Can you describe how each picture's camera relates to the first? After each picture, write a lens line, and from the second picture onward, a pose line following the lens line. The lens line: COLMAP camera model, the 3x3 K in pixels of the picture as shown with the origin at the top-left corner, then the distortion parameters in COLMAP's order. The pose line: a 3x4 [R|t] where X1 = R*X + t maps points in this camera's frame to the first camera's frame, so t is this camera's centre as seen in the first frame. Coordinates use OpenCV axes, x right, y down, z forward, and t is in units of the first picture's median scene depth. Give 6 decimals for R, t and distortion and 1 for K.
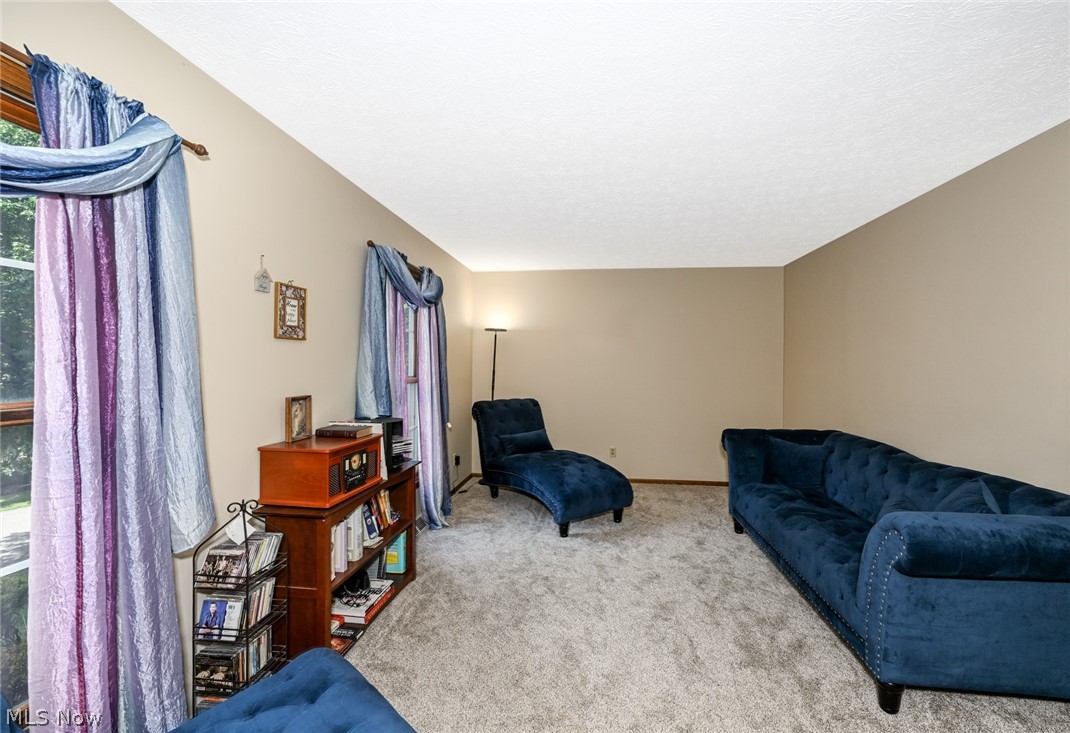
lens RADIAL K [[451.5, 0, 535.0], [0, 451.5, 366.5], [0, 0, 1]] dist [0.000129, 0.000007]
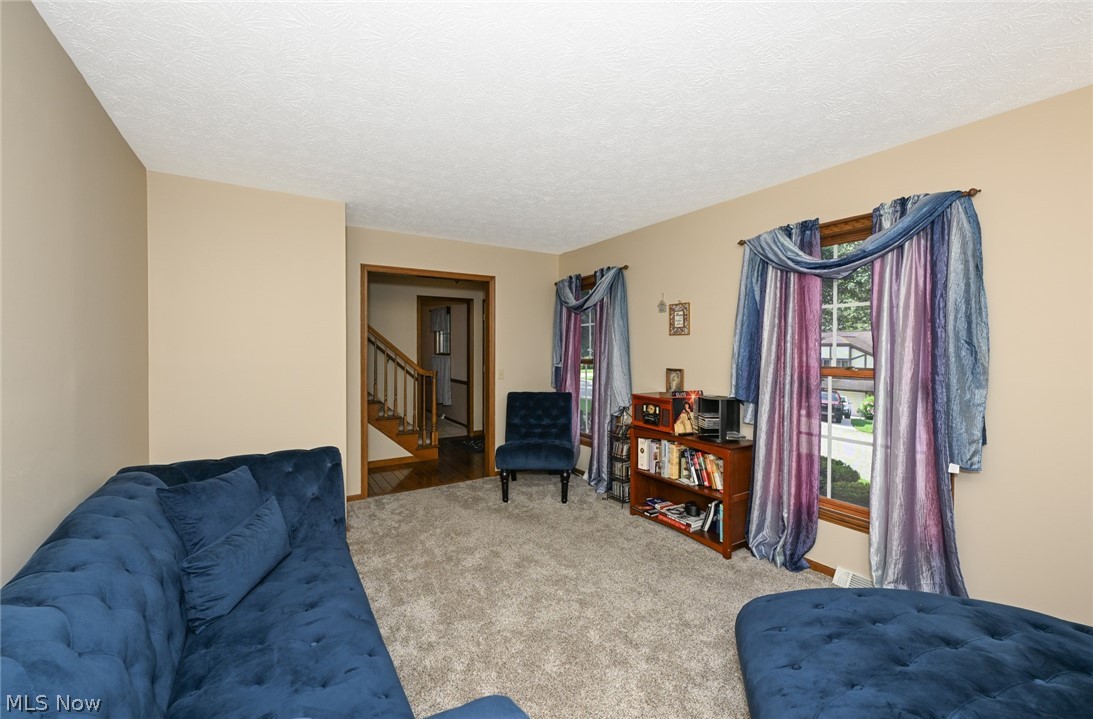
lens RADIAL K [[450.3, 0, 546.5], [0, 450.3, 359.5], [0, 0, 1]] dist [-0.000019, -0.000002]
pose [[-0.773287, 0.009811, -0.633980, 0.933625], [-0.014185, 0.999362, 0.032767, -0.017383], [0.633897, 0.034331, -0.772655, 2.023724]]
